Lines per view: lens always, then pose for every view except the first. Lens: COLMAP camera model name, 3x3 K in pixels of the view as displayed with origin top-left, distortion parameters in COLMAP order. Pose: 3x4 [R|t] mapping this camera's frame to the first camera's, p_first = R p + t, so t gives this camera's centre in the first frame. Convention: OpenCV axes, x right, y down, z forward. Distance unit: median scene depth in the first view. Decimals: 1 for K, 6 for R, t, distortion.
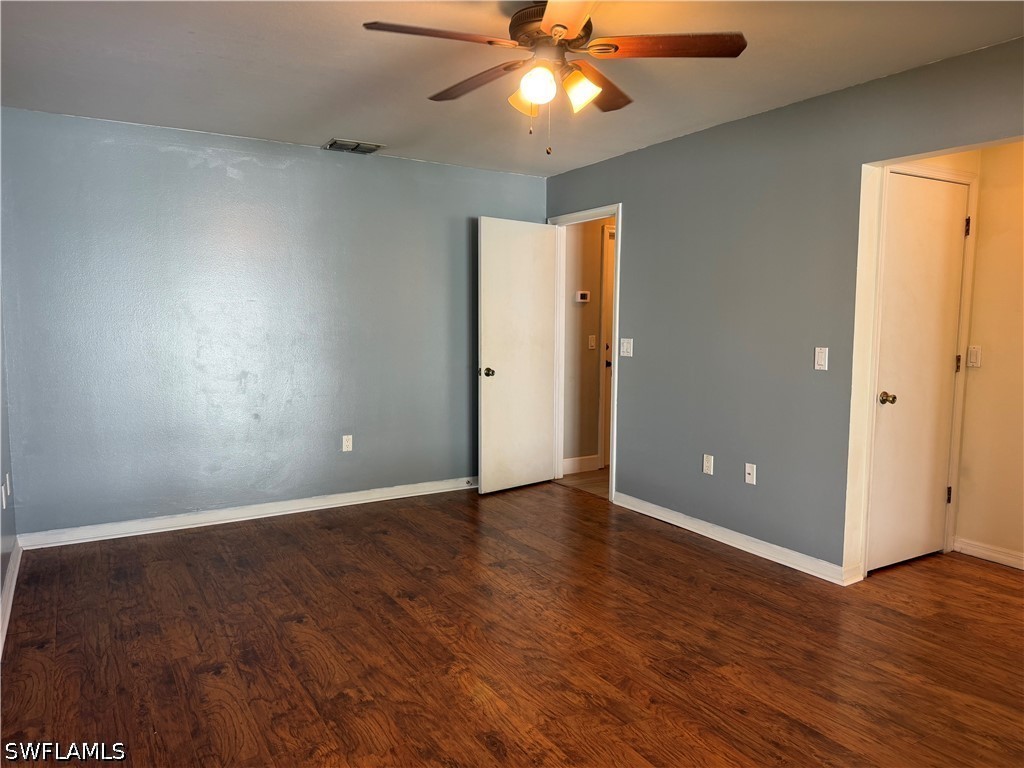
lens RADIAL K [[716.9, 0, 512.0], [0, 716.9, 384.0], [0, 0, 1]] dist [0.120625, -0.191130]
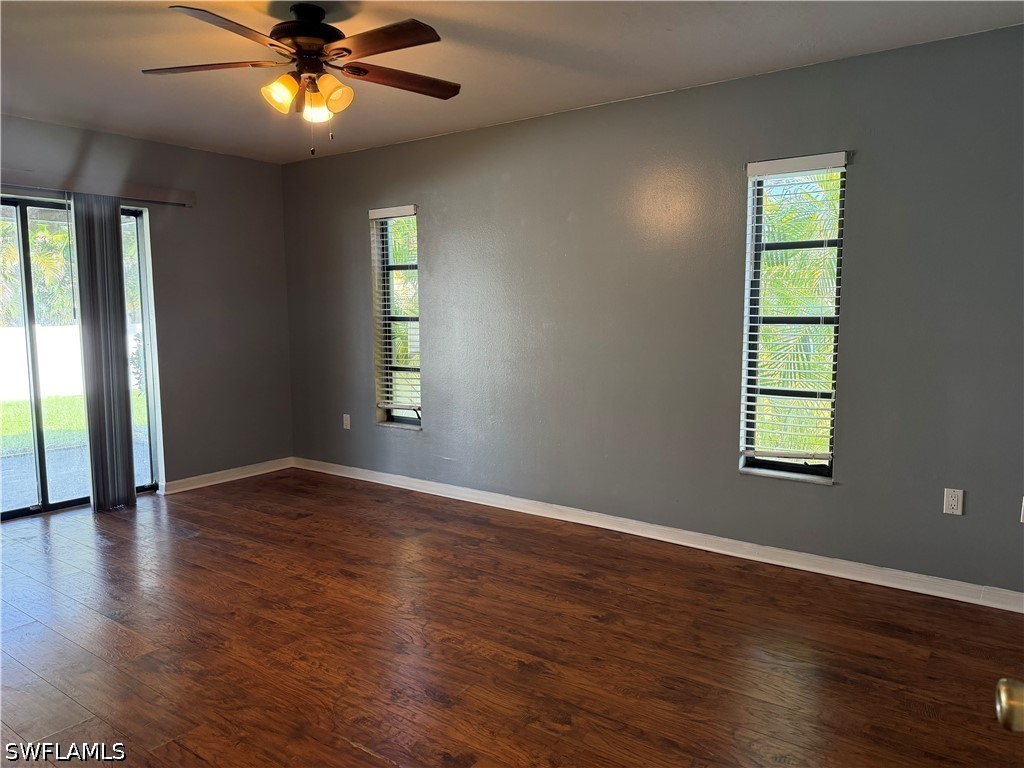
lens RADIAL K [[716.9, 0, 512.0], [0, 716.9, 384.0], [0, 0, 1]] dist [0.120625, -0.191130]
pose [[-0.921271, 0.040592, -0.386797, 0.183704], [-0.035989, 0.981374, 0.188707, -0.167515], [0.387252, 0.187771, -0.902650, 1.864653]]
